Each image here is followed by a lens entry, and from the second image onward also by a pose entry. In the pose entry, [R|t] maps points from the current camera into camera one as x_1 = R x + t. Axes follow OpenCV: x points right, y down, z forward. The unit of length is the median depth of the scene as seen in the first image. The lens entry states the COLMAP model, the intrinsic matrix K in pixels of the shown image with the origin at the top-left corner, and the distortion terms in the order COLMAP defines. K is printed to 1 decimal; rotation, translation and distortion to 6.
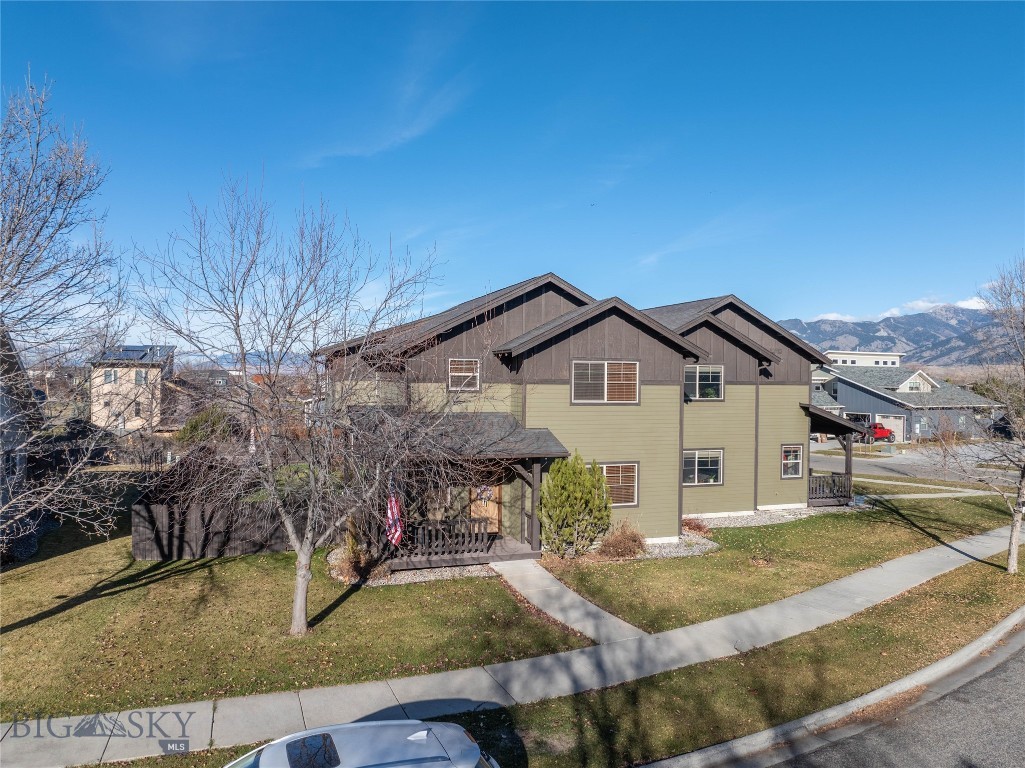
lens RADIAL K [[719.1, 0, 522.0], [0, 719.1, 382.4], [0, 0, 1]] dist [-0.042536, 0.007420]
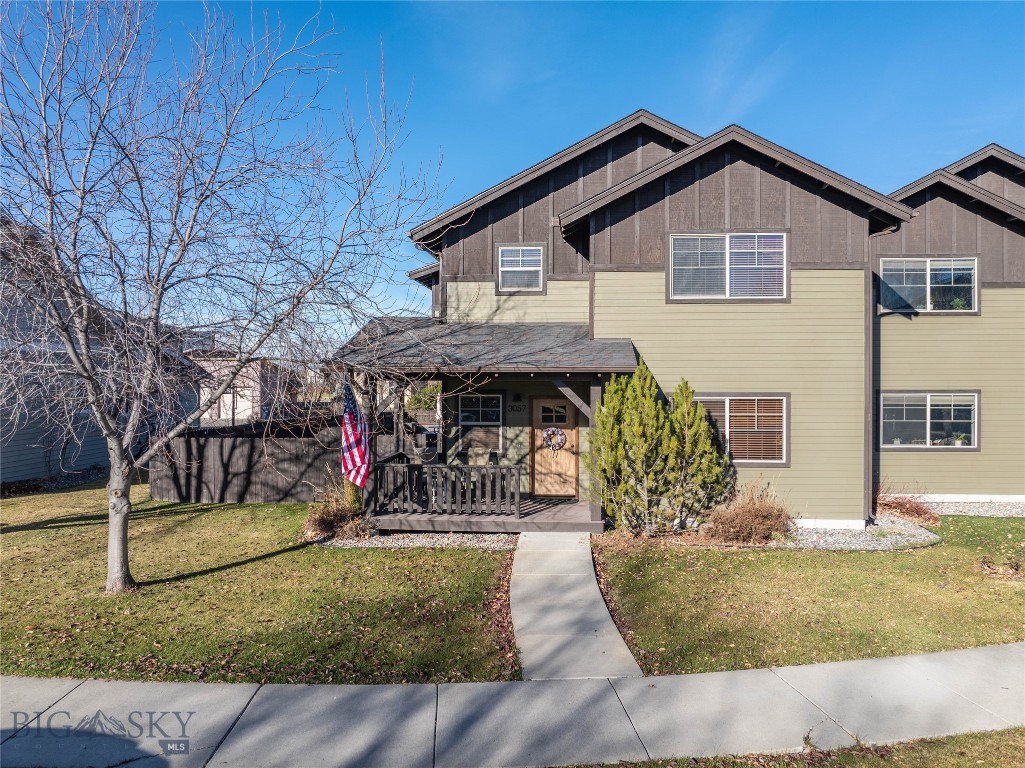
lens RADIAL K [[719.1, 0, 522.0], [0, 719.1, 382.4], [0, 0, 1]] dist [-0.042536, 0.007420]
pose [[0.915923, -0.007744, -0.401278, 0.208251], [0.008212, 0.999966, -0.000554, 0.103311], [0.401269, -0.002788, 0.915956, 0.355789]]
